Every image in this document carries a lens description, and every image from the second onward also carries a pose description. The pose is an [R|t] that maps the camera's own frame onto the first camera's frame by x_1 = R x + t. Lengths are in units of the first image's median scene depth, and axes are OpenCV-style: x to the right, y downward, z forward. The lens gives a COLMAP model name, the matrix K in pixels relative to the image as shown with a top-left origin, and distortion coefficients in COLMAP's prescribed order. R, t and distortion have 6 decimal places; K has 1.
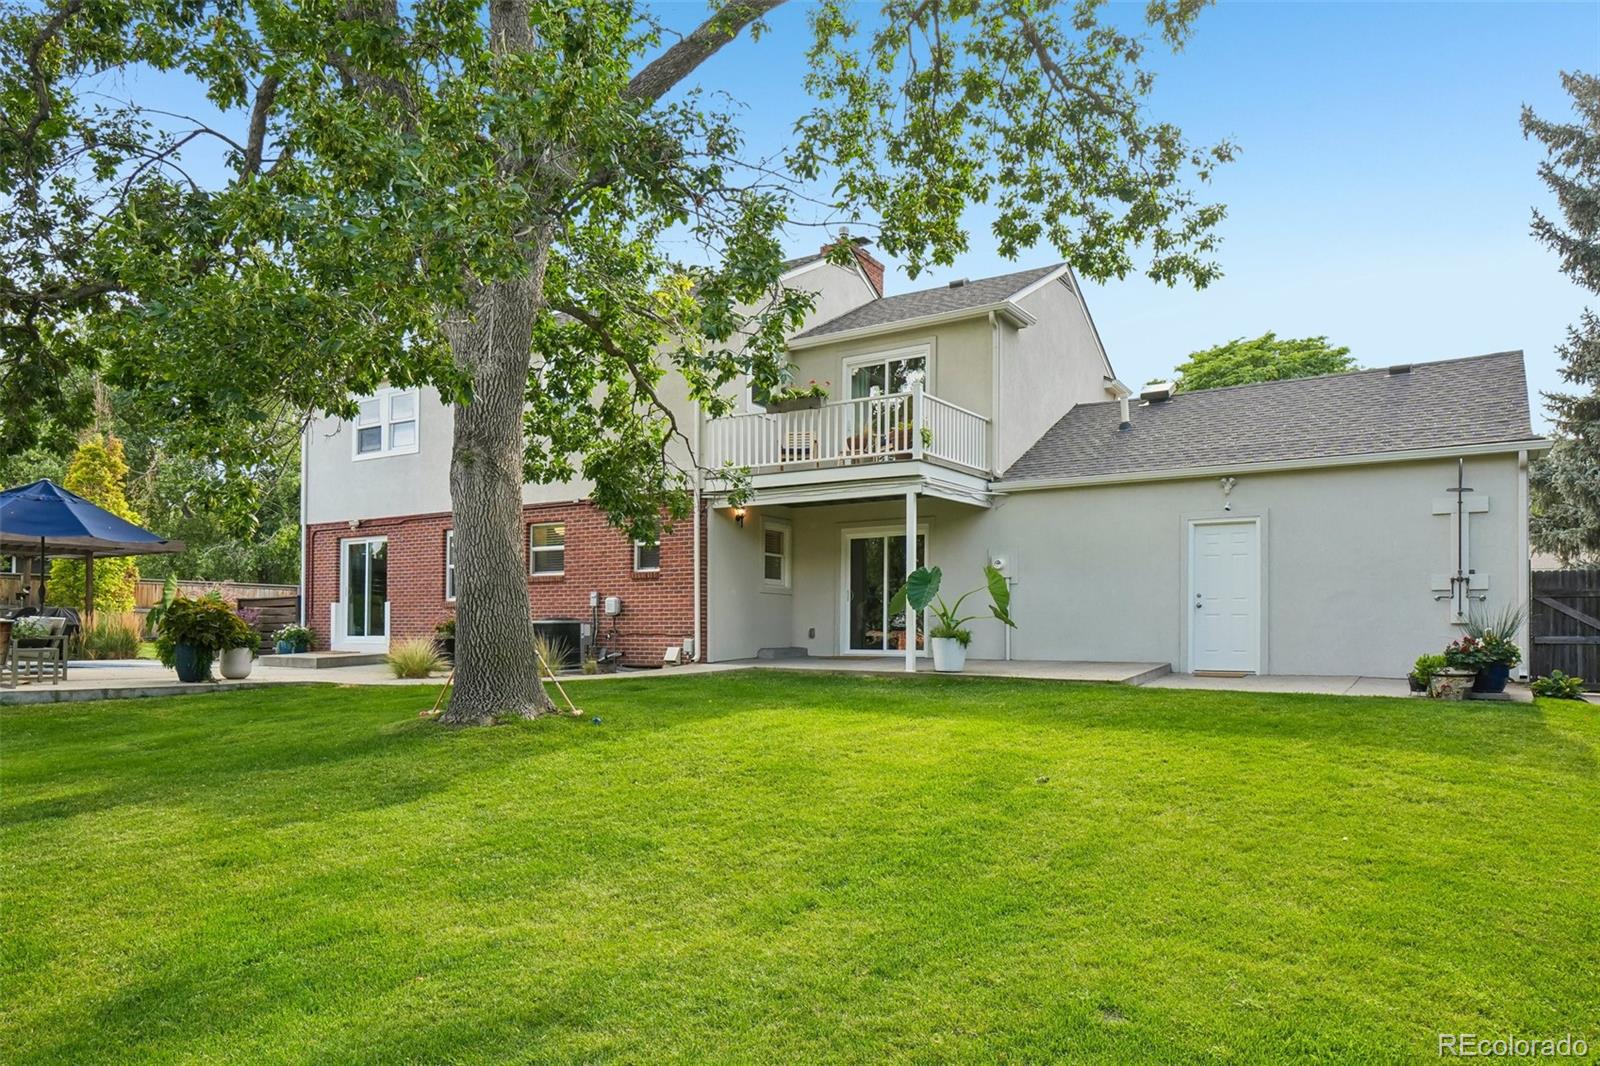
lens RADIAL K [[1038.2, 0, 815.7], [0, 1038.2, 596.5], [0, 0, 1]] dist [0.037238, 0.001233]
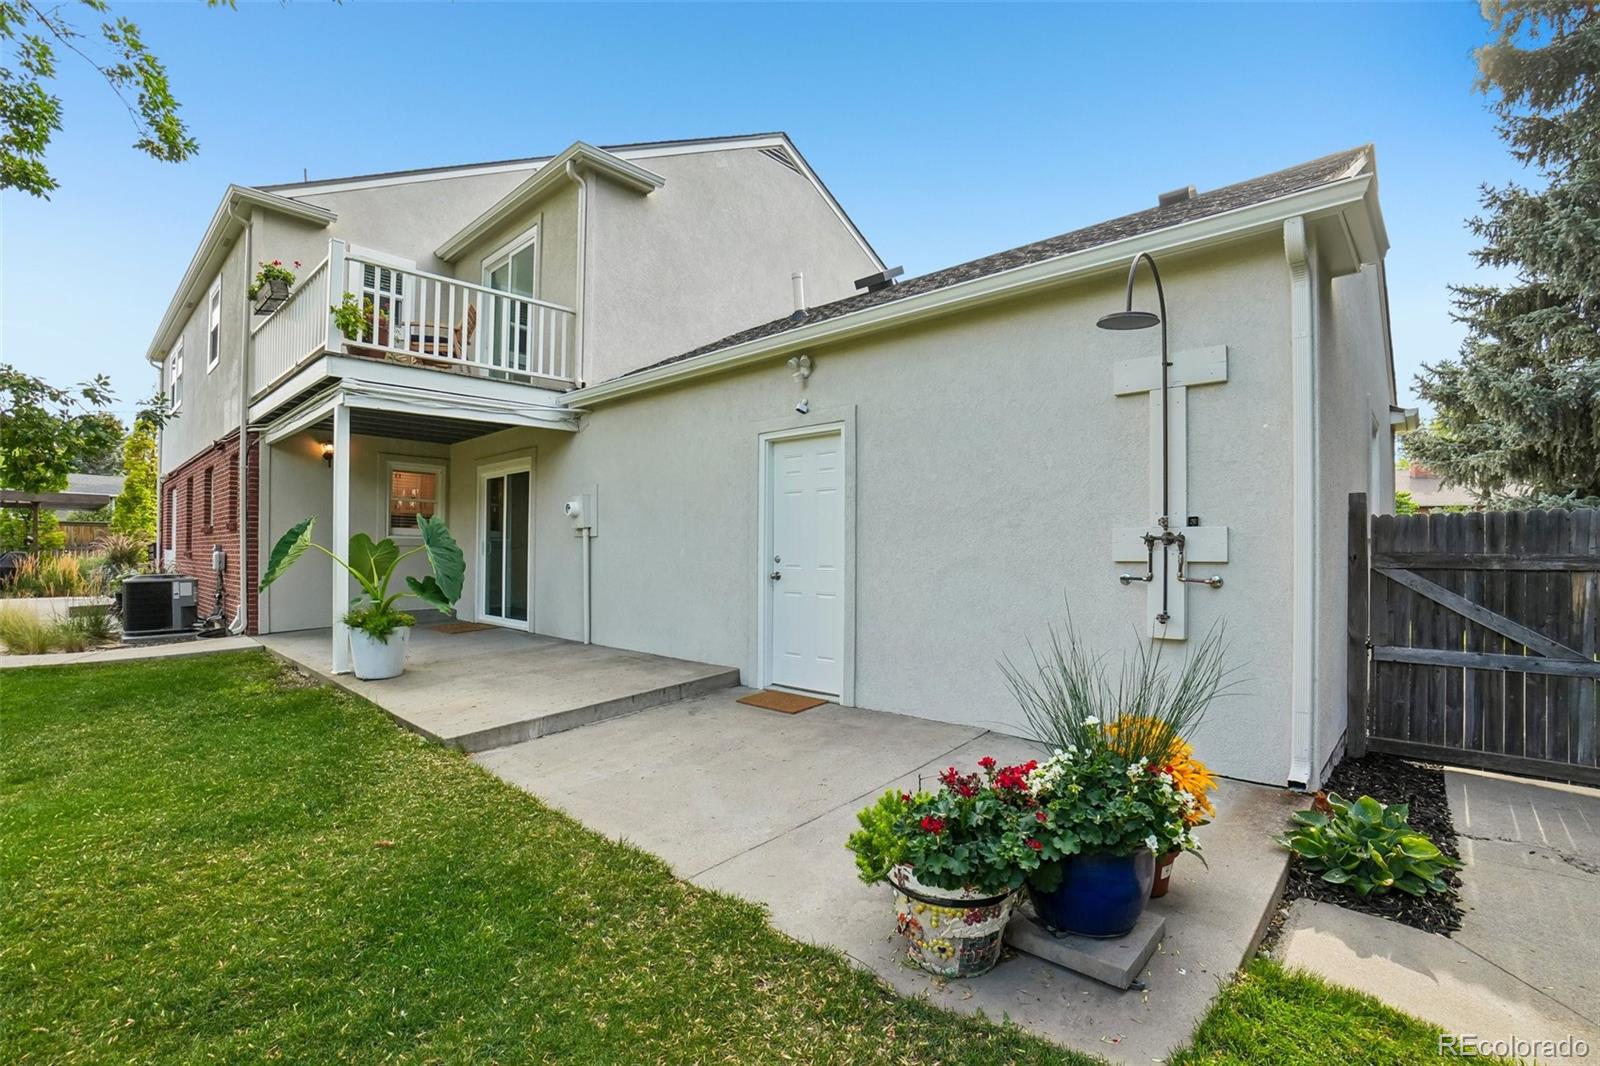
lens RADIAL K [[705.9, 0, 798.6], [0, 705.9, 535.7], [0, 0, 1]] dist [-0.017766, 0.000757]
pose [[0.983492, -0.003372, -0.180919, 0.453603], [0.005793, 0.999901, 0.012850, -0.019706], [0.180858, -0.013686, 0.983414, 0.601575]]
